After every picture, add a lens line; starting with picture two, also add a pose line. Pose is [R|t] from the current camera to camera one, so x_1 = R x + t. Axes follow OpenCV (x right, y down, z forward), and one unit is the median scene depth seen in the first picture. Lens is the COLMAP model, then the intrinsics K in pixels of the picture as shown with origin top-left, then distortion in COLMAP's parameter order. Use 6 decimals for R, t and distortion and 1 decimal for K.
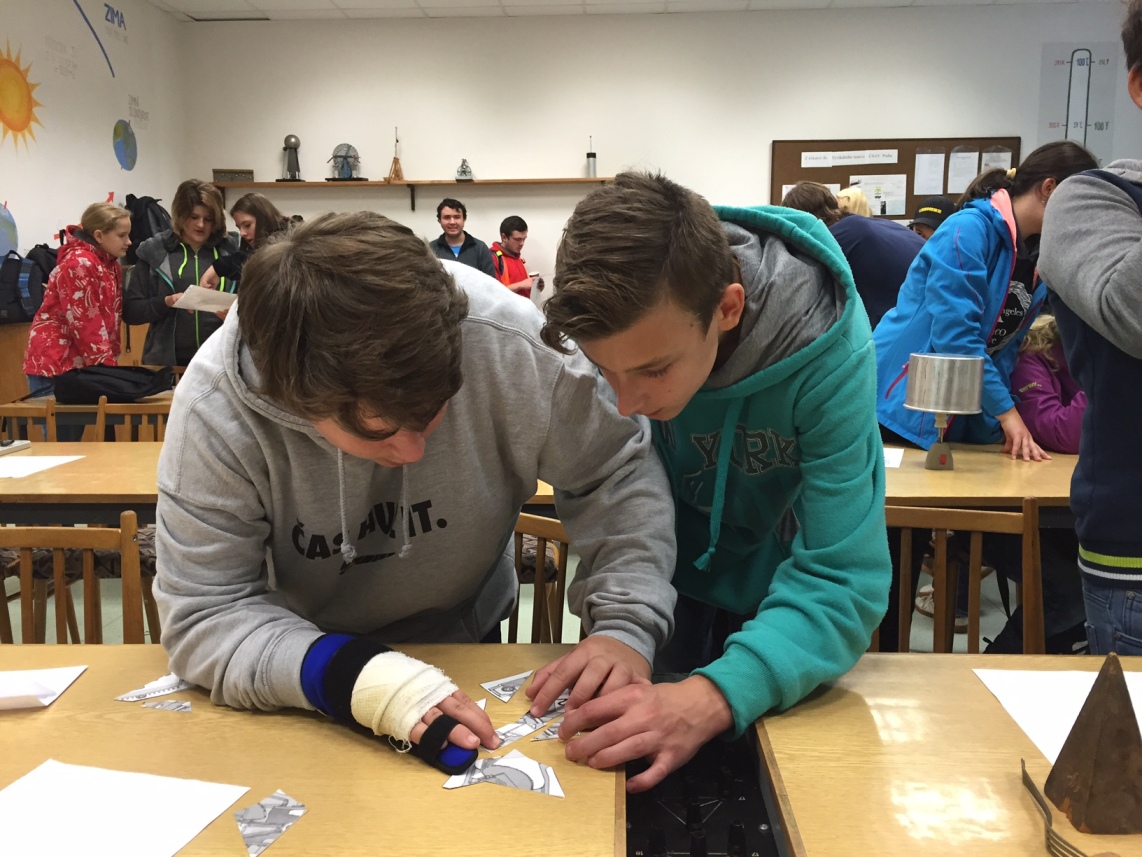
lens RADIAL K [[979.4, 0, 571.0], [0, 979.4, 428.5], [0, 0, 1]] dist [0.081855, -0.093812]
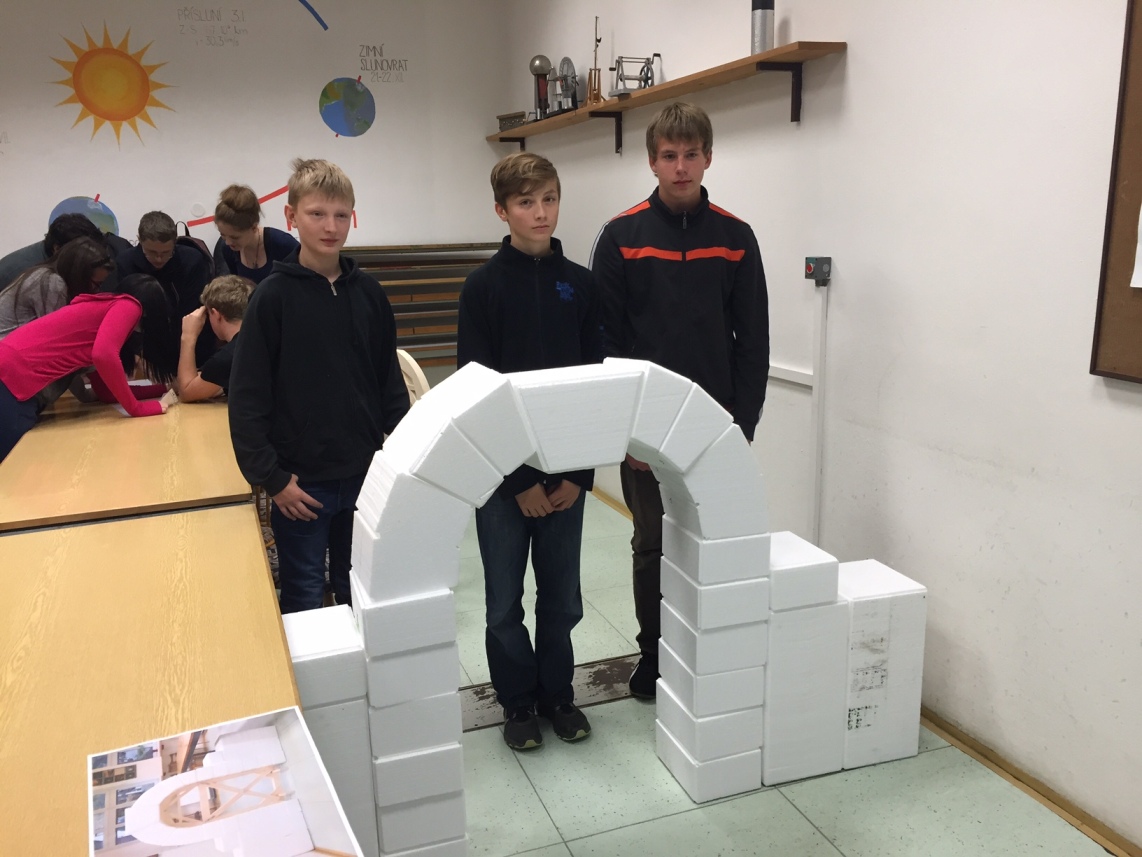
lens RADIAL K [[979.4, 0, 571.0], [0, 979.4, 428.5], [0, 0, 1]] dist [0.081855, -0.093812]
pose [[0.375992, 0.193366, -0.906223, 0.420199], [-0.112717, 0.980266, 0.162399, -0.157910], [0.919742, 0.041086, 0.390368, 0.779932]]
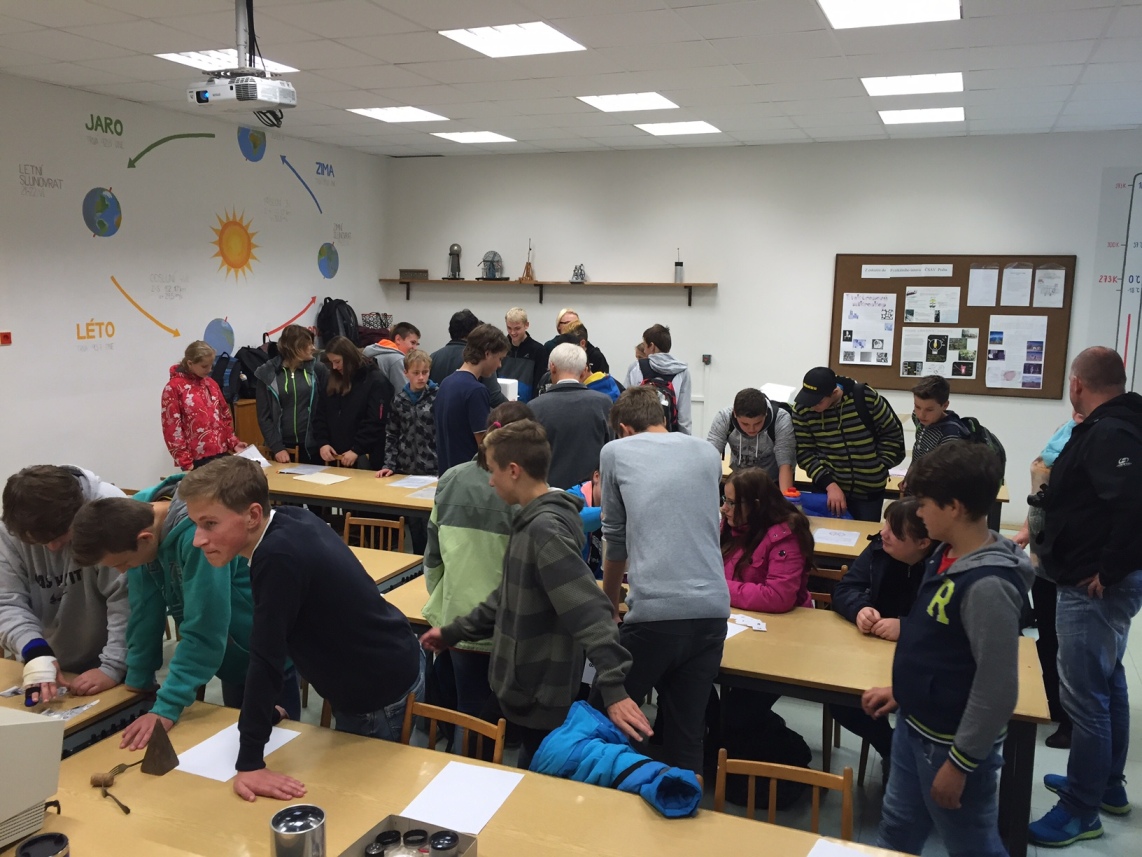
lens RADIAL K [[979.4, 0, 571.0], [0, 979.4, 428.5], [0, 0, 1]] dist [0.081855, -0.093812]
pose [[0.945283, 0.069070, -0.318856, 0.291536], [-0.068069, 0.997578, 0.014295, -0.087827], [0.319072, 0.008192, 0.947695, -0.165994]]
